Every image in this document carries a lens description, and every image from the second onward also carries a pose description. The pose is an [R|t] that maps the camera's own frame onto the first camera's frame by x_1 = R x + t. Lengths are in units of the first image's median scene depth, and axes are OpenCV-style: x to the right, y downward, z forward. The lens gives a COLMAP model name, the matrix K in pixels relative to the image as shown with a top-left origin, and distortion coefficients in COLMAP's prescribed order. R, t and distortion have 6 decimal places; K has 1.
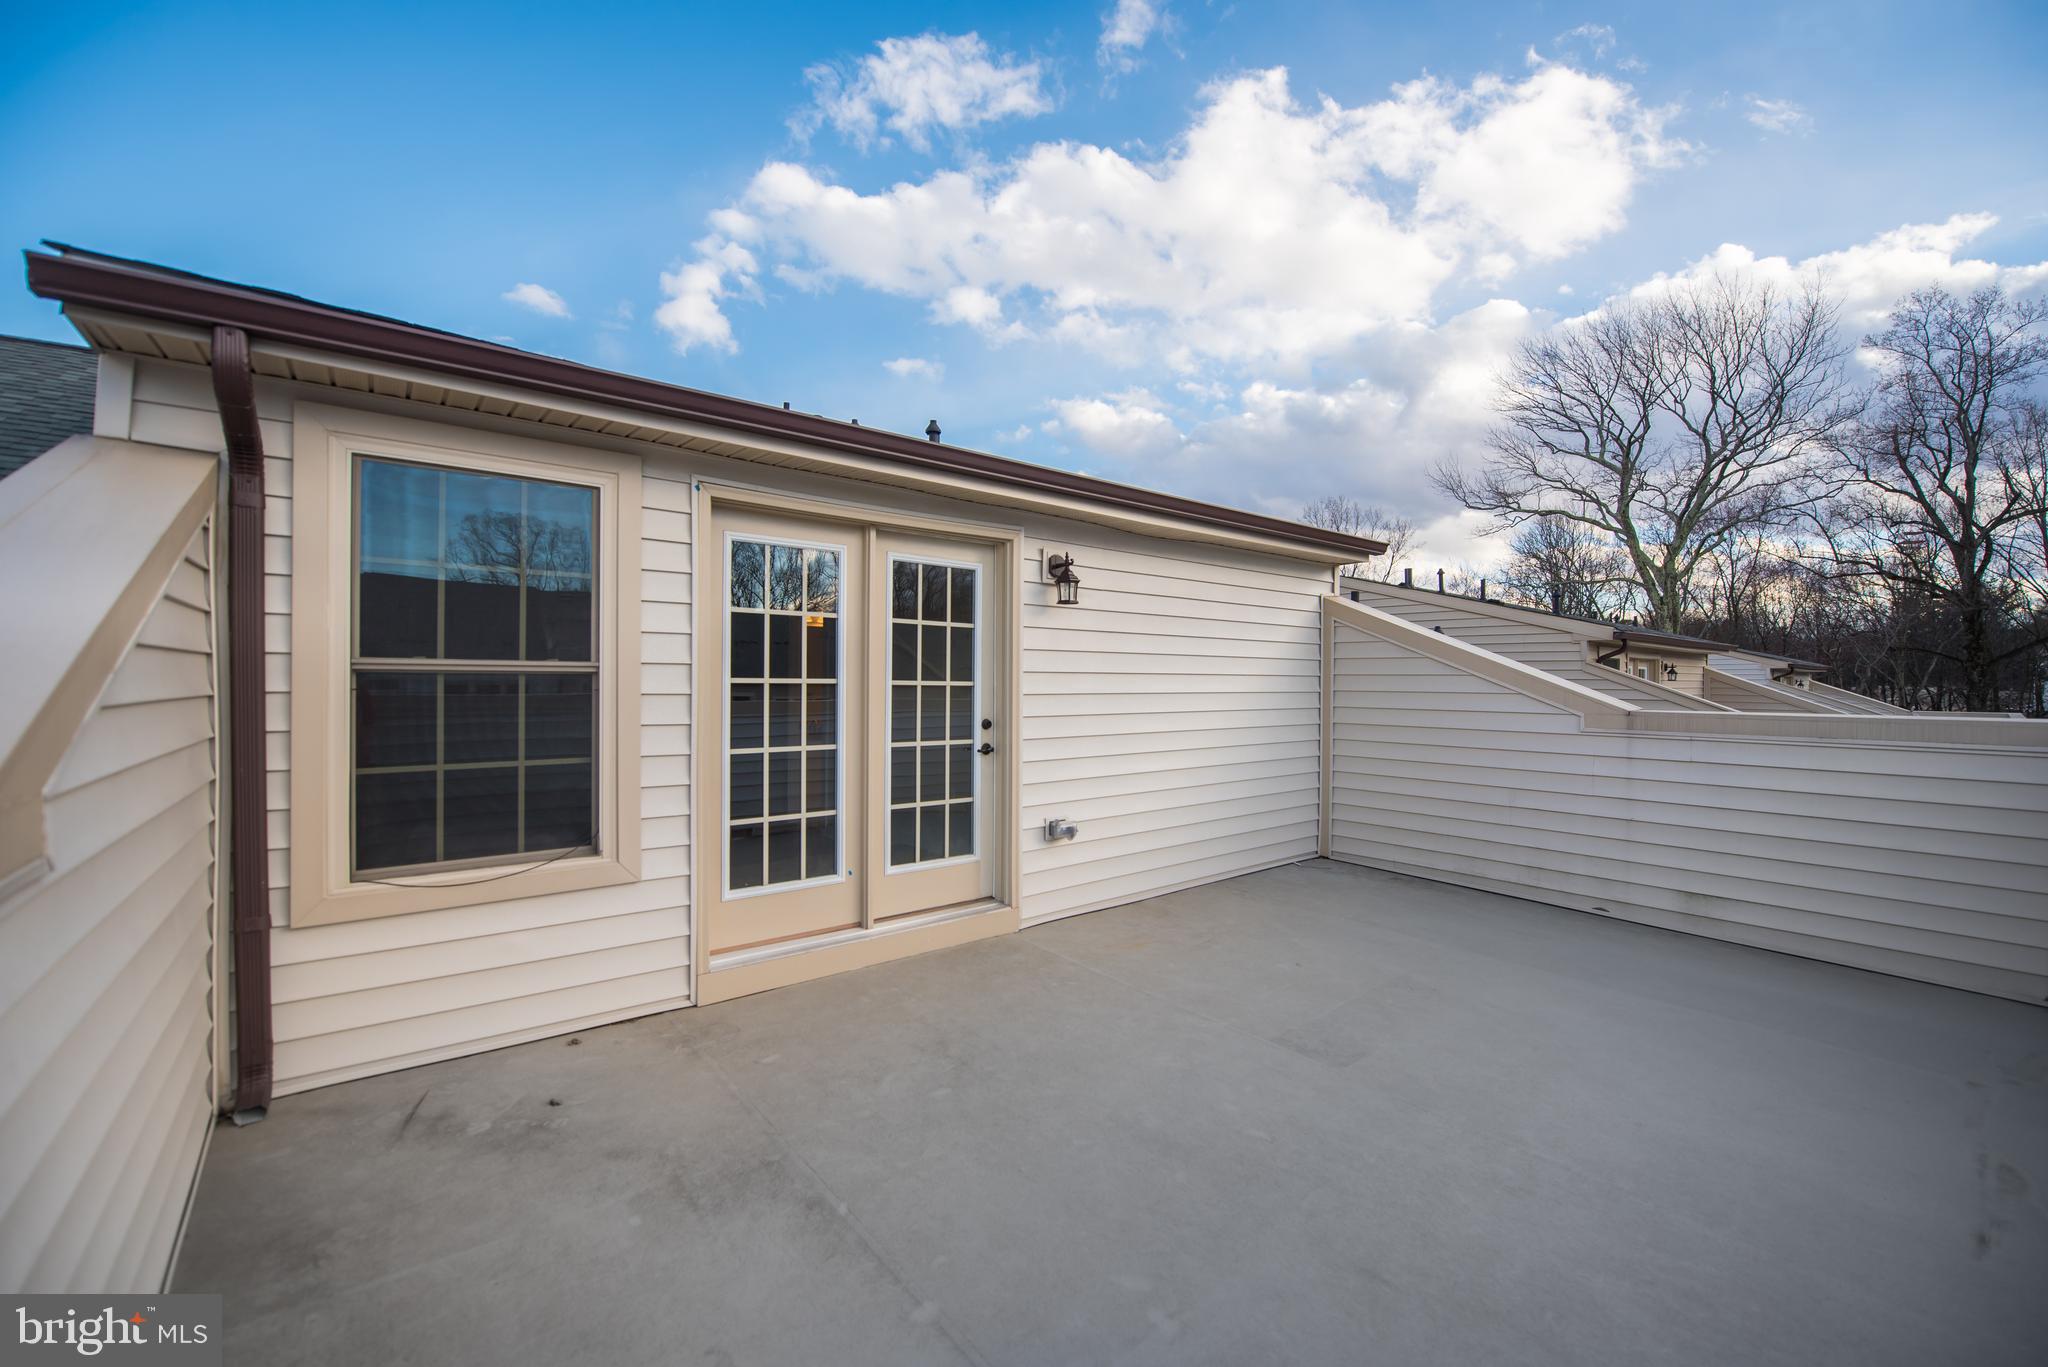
lens RADIAL K [[814.0, 0, 1027.4], [0, 814.0, 680.7], [0, 0, 1]] dist [-0.016559, -0.002343]
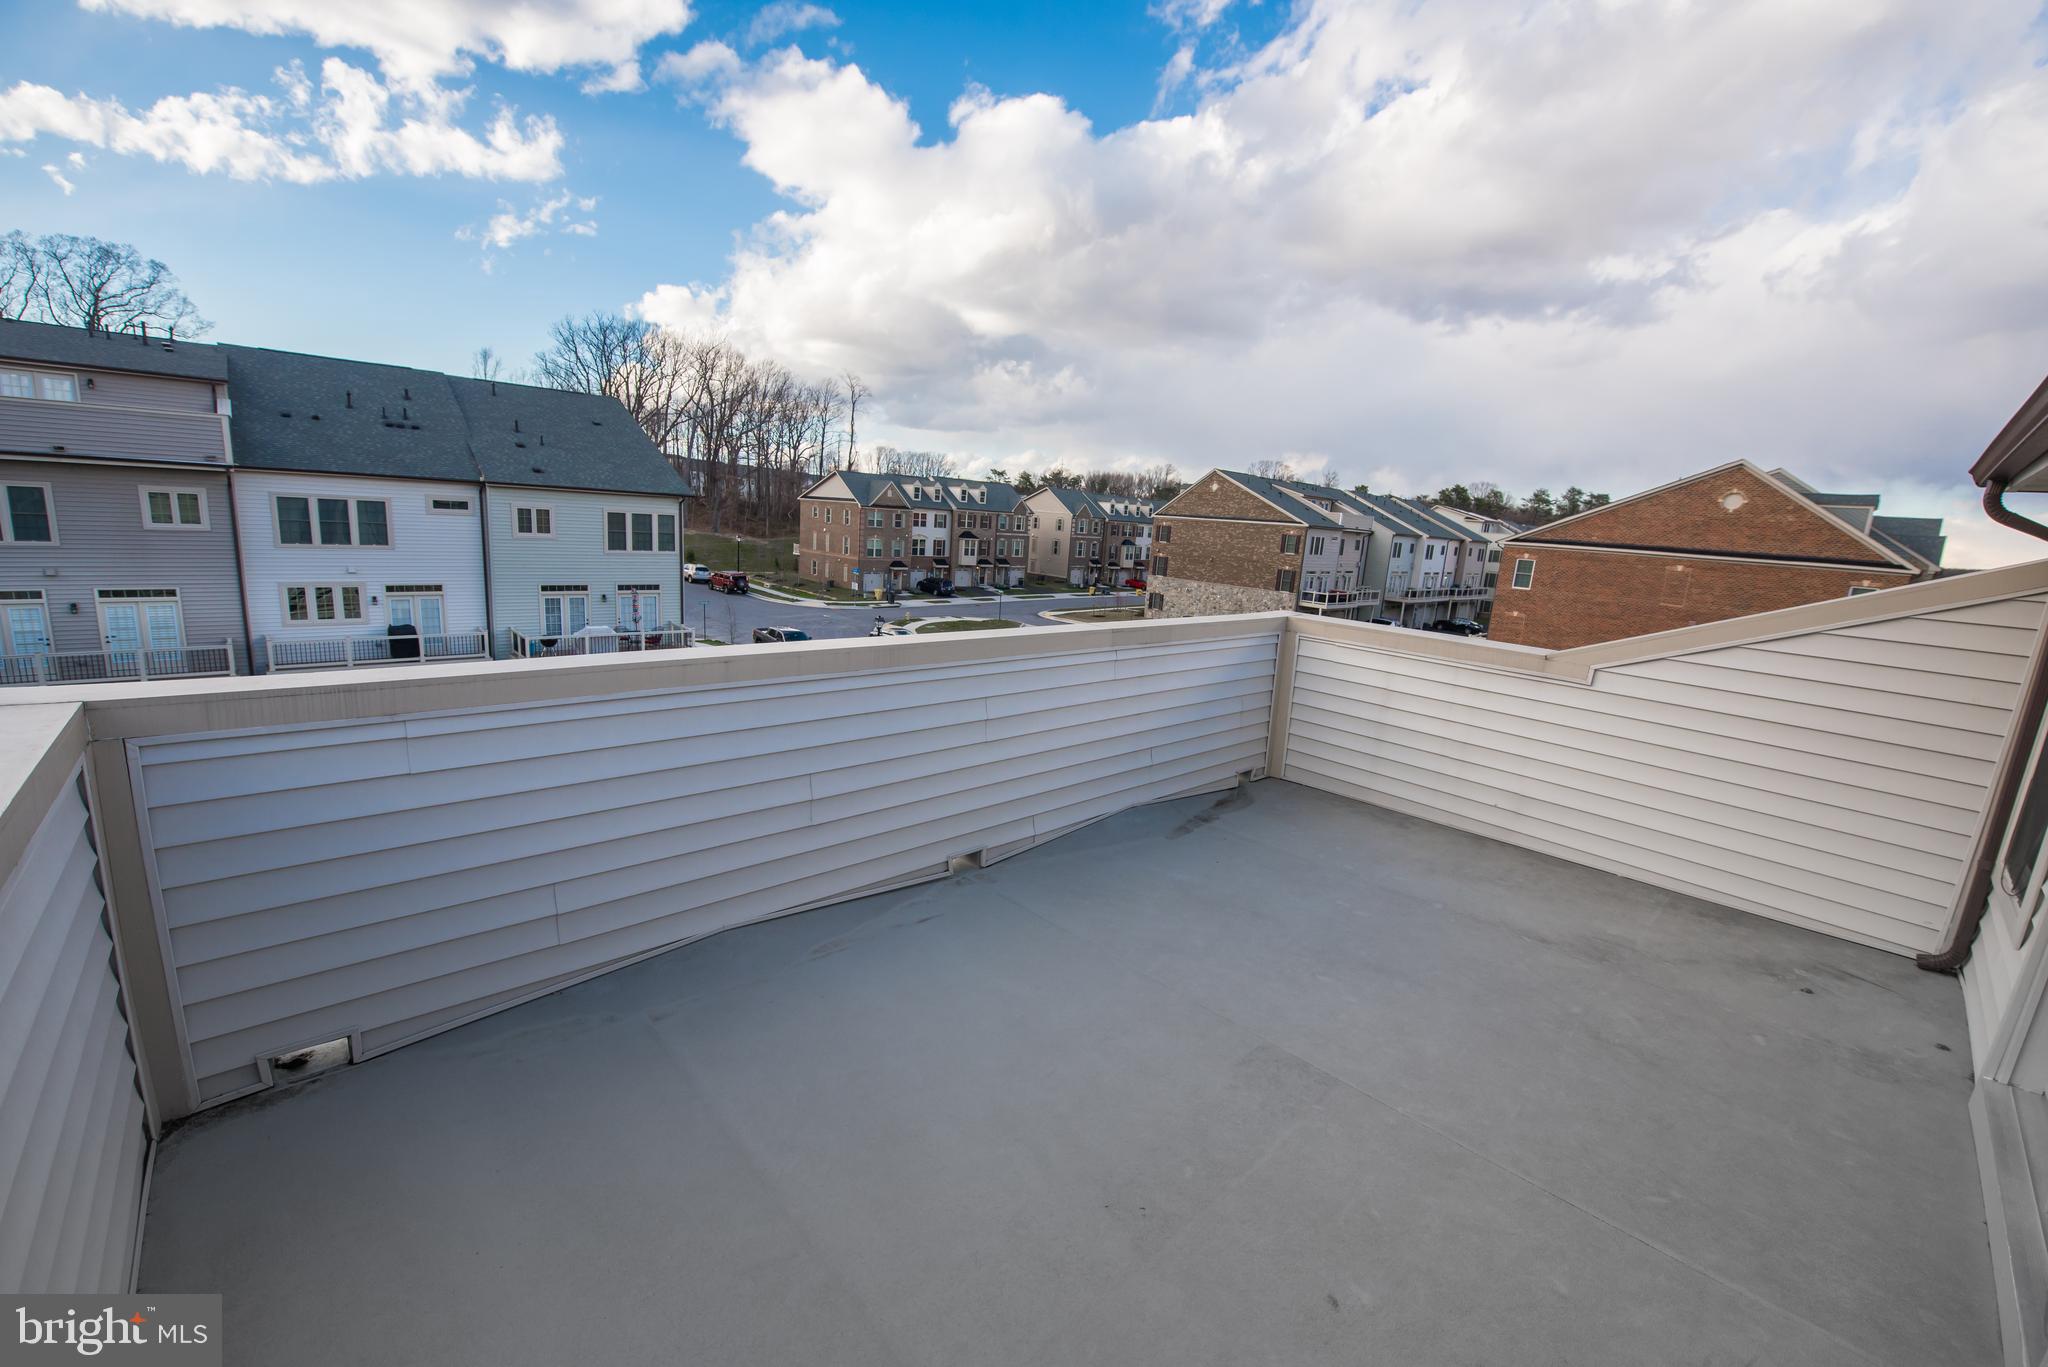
lens RADIAL K [[814.0, 0, 1027.4], [0, 814.0, 680.7], [0, 0, 1]] dist [-0.016559, -0.002343]
pose [[-0.994985, -0.061710, -0.078721, 0.968276], [-0.076317, 0.977097, 0.198639, -0.188903], [0.064660, 0.203651, -0.976906, 2.297454]]
